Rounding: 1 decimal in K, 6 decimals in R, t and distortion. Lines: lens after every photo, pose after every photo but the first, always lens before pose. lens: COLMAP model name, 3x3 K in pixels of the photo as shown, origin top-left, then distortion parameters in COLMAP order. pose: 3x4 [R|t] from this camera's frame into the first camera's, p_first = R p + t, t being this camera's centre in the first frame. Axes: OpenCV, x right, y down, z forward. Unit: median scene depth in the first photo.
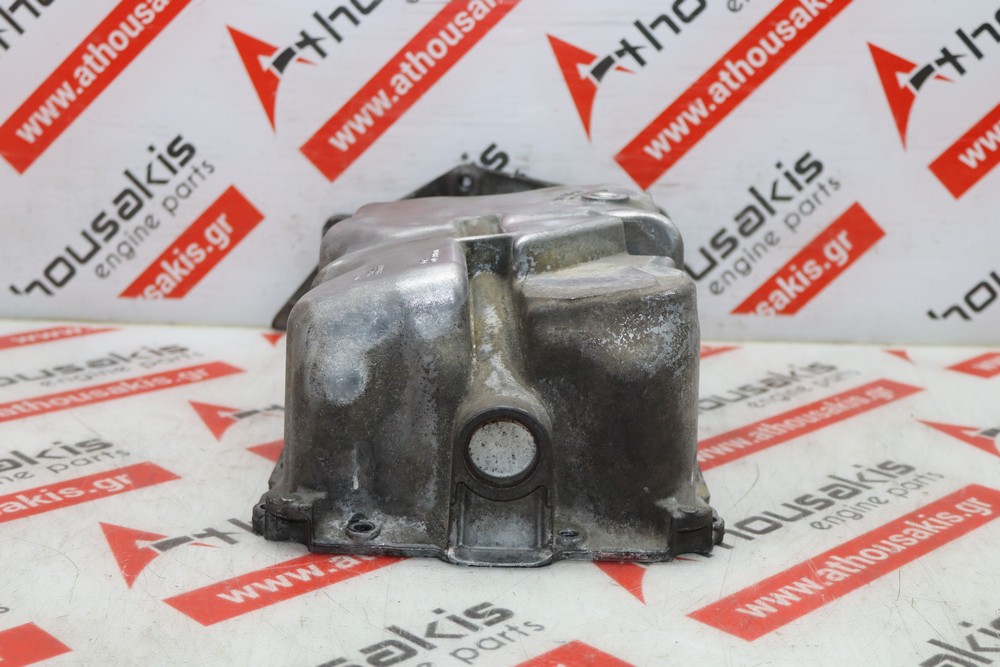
lens RADIAL K [[1467.5, 0, 496.3], [0, 1467.5, 339.9], [0, 0, 1]] dist [-0.023058, 0.000000]
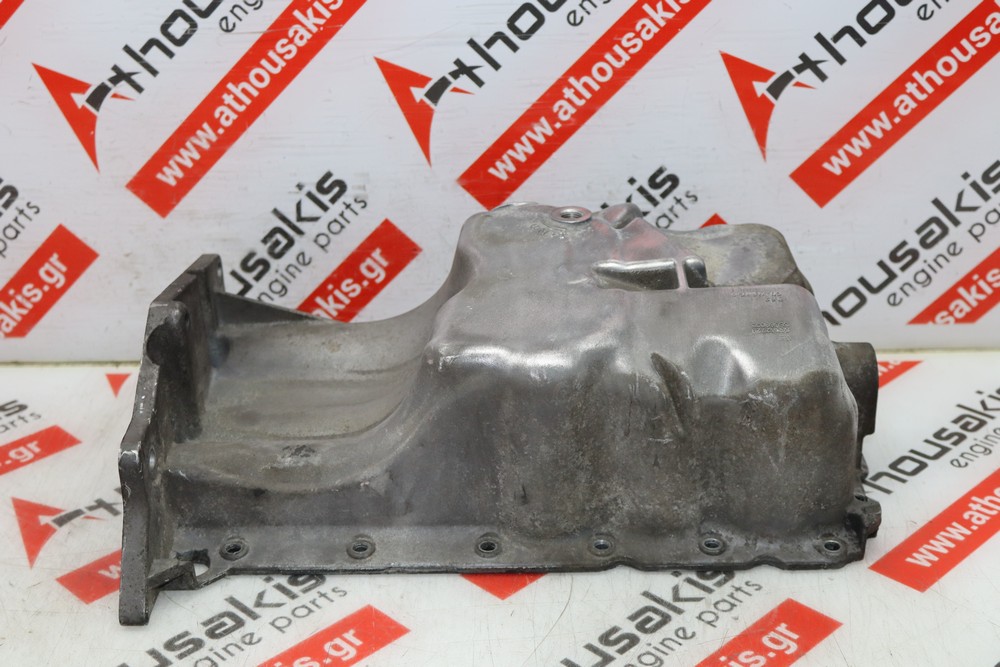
lens RADIAL K [[1467.5, 0, 498.9], [0, 1467.5, 338.2], [0, 0, 1]] dist [-0.023058, 0.000000]
pose [[0.999007, -0.042739, -0.012551, 0.116321], [0.044343, 0.980926, 0.189257, -0.205503], [0.004223, -0.189626, 0.981847, 0.052074]]
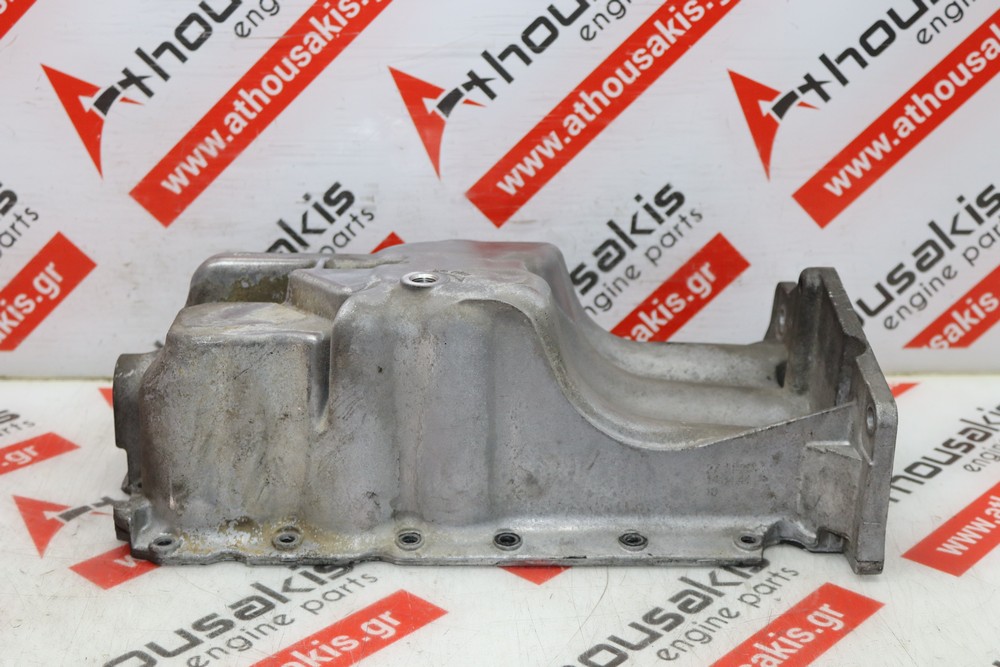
lens RADIAL K [[1467.5, 0, 496.7], [0, 1467.5, 338.8], [0, 0, 1]] dist [-0.023058, 0.000000]
pose [[0.997633, -0.030685, 0.061538, 0.039719], [0.024517, 0.994826, 0.098593, -0.126177], [-0.064245, -0.096851, 0.993223, 0.048546]]
